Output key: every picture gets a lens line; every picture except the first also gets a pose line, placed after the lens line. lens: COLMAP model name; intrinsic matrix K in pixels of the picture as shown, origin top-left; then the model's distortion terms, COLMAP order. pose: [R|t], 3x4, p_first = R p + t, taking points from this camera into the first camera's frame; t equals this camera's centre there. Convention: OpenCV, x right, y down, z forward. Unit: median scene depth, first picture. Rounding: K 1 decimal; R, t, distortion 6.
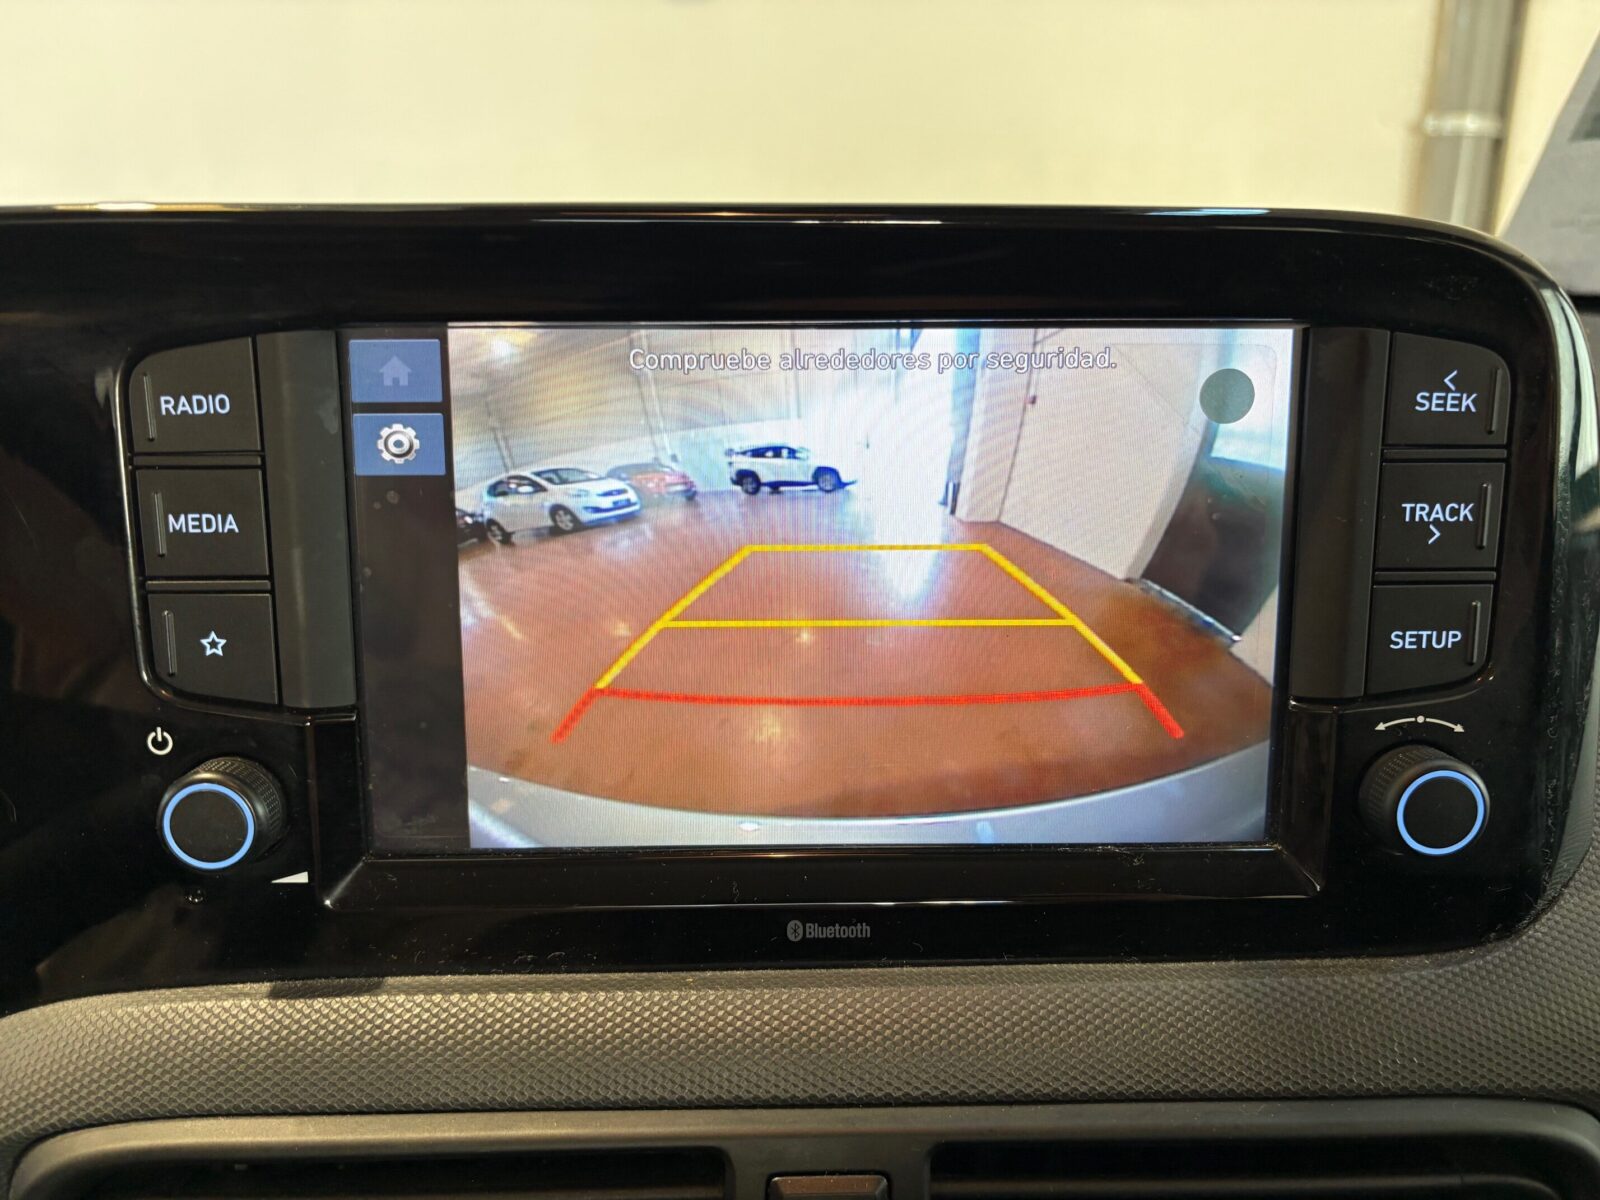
lens RADIAL K [[1211.8, 0, 800.0], [0, 1211.8, 600.0], [0, 0, 1]] dist [-0.004561, 0.012764]
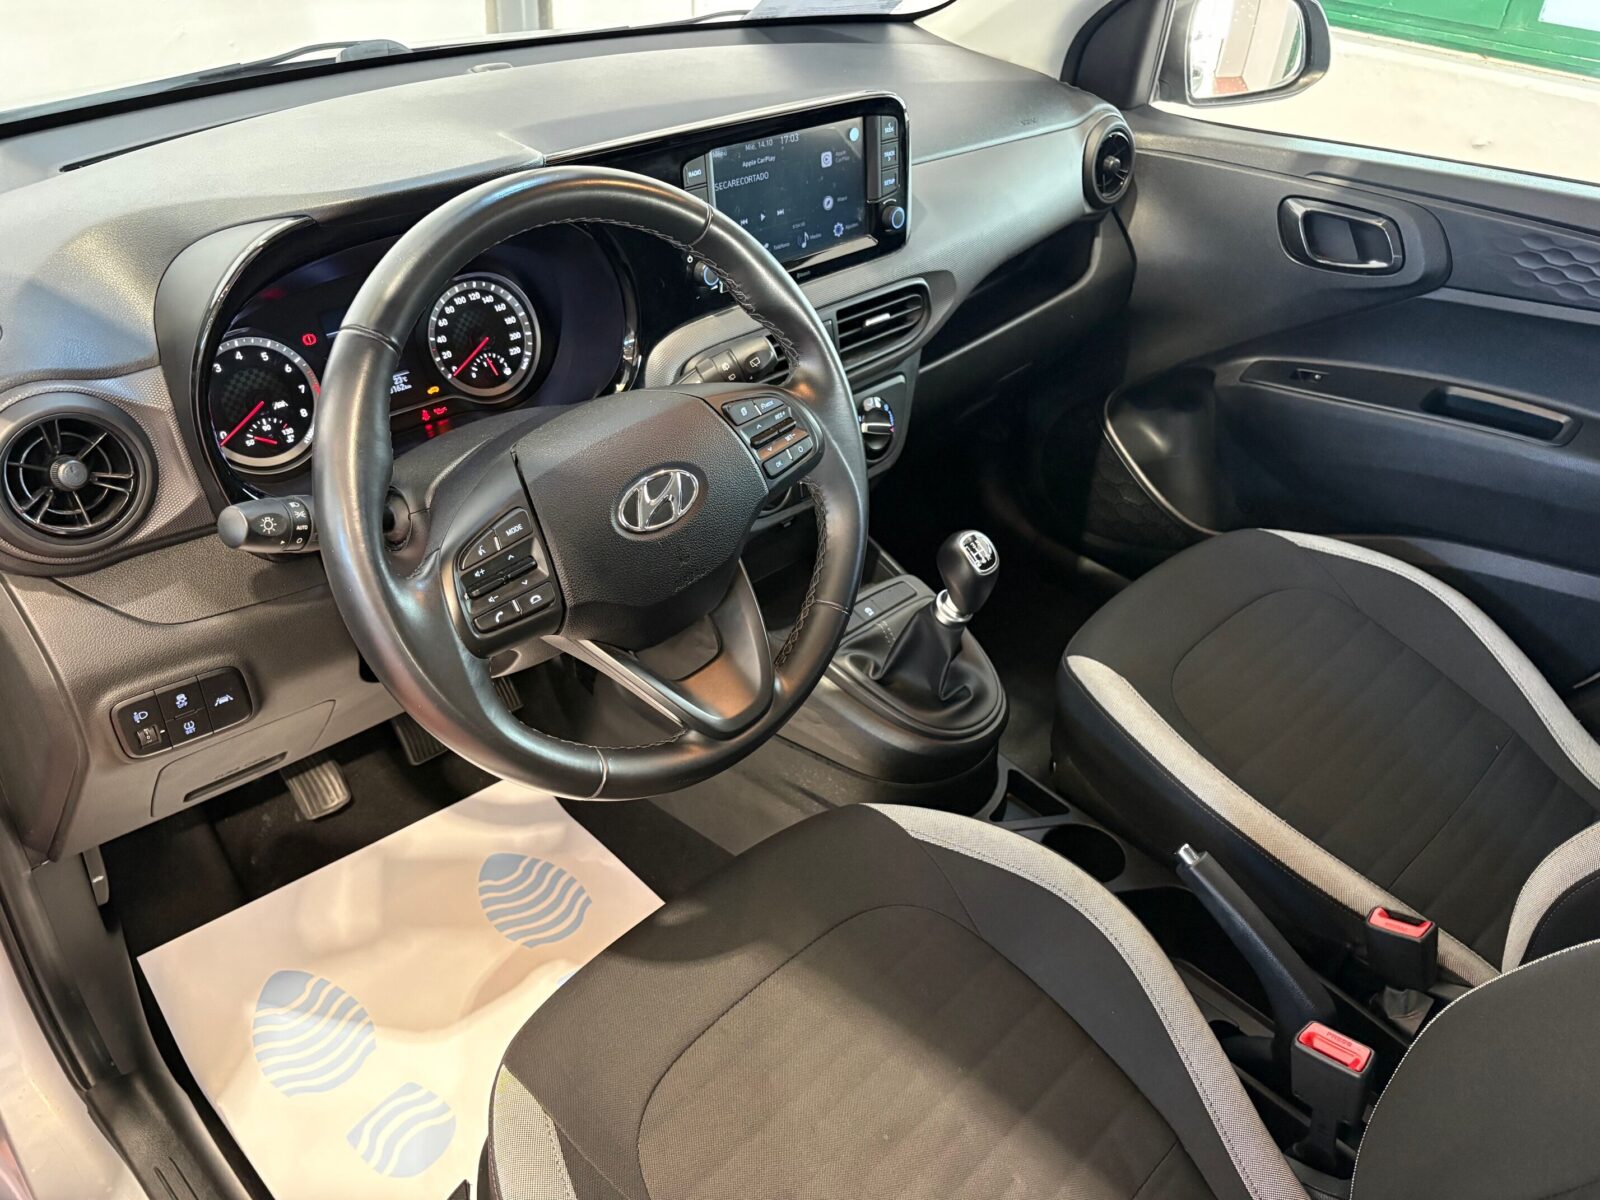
lens RADIAL K [[1211.8, 0, 800.0], [0, 1211.8, 600.0], [0, 0, 1]] dist [-0.004561, 0.012764]
pose [[0.717125, -0.374019, 0.588083, -3.137980], [0.153468, 0.907835, 0.390236, -0.386388], [-0.679837, -0.189596, 0.708431, -2.435379]]
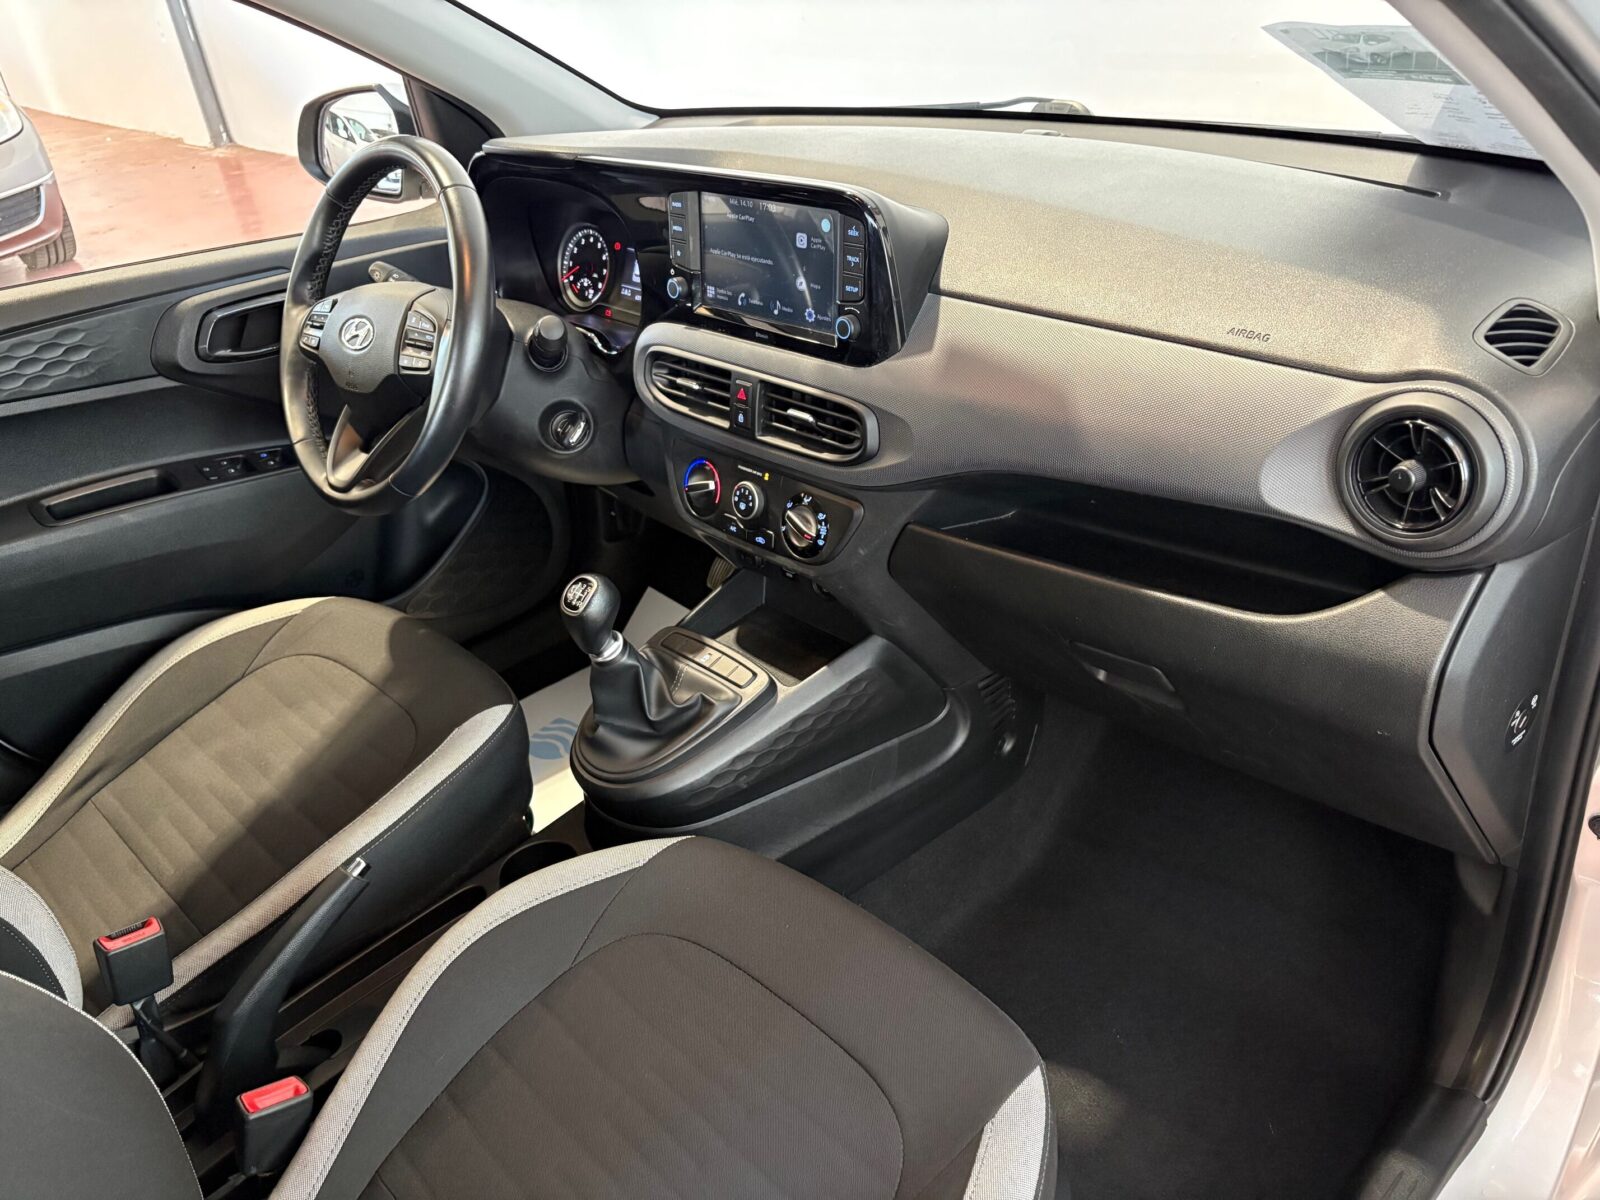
lens RADIAL K [[1199.1, 0, 801.3], [0, 1199.1, 604.7], [0, 0, 1]] dist [0.074364, -0.098837]
pose [[0.680164, 0.321861, -0.658621, 3.618253], [-0.122058, 0.935638, 0.331186, -0.318509], [0.722827, -0.144871, 0.675673, -2.230216]]
